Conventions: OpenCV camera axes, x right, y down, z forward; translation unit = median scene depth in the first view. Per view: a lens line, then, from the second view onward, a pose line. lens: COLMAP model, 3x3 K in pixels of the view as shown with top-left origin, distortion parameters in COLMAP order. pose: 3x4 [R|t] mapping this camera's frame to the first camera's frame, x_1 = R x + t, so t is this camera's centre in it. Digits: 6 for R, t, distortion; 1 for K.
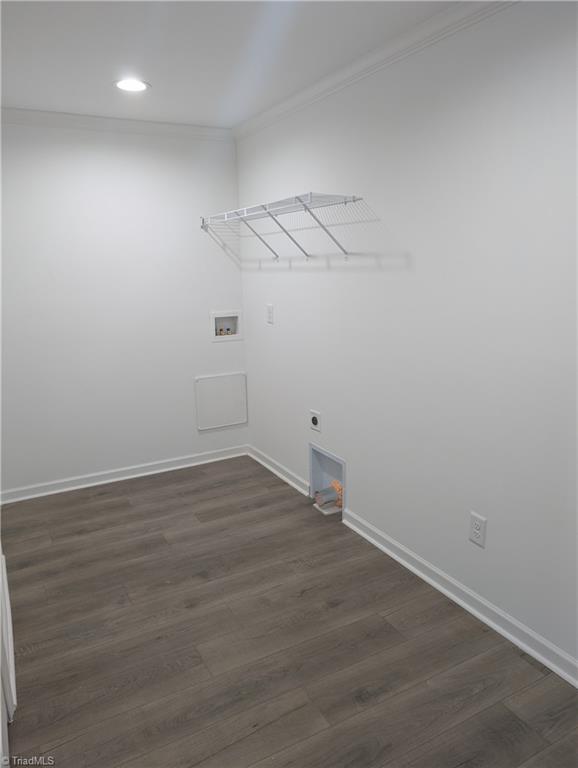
lens RADIAL K [[554.9, 0, 289.0], [0, 554.9, 384.0], [0, 0, 1]] dist [0.008892, -0.003162]
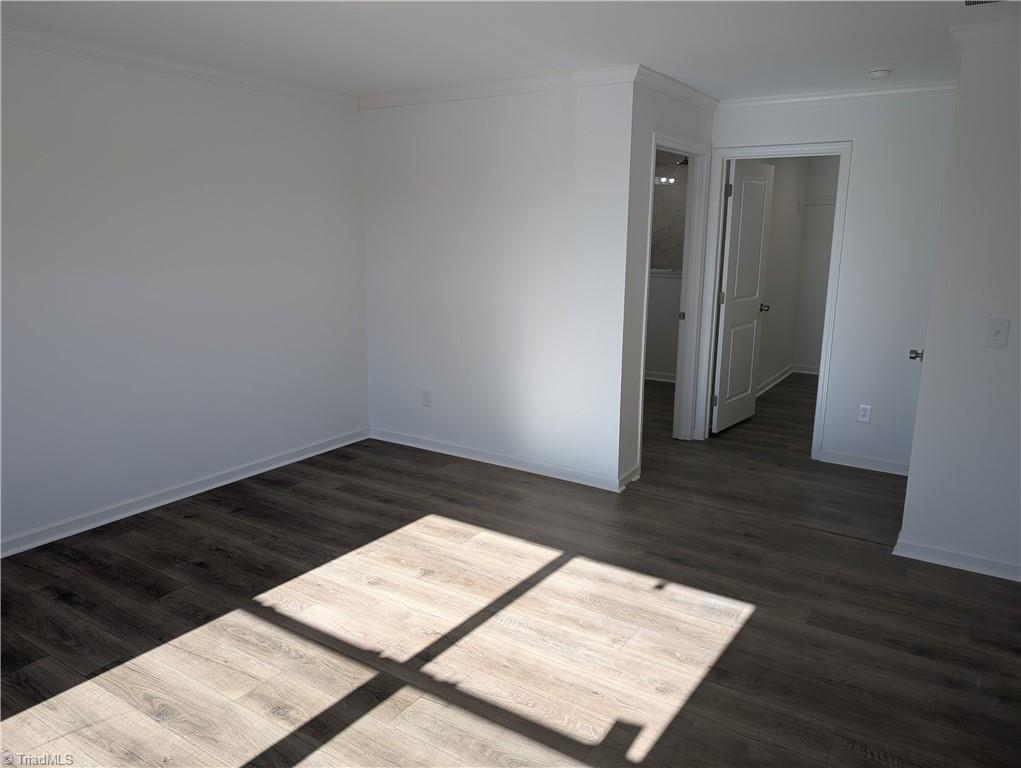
lens RADIAL K [[766.6, 0, 505.2], [0, 766.6, 418.6], [0, 0, 1]] dist [0.019314, -0.006477]
pose [[0.451298, 0.247595, -0.857337, 0.946454], [-0.216413, 0.962425, 0.164026, -0.134842], [0.865734, 0.111515, 0.487923, 0.496548]]
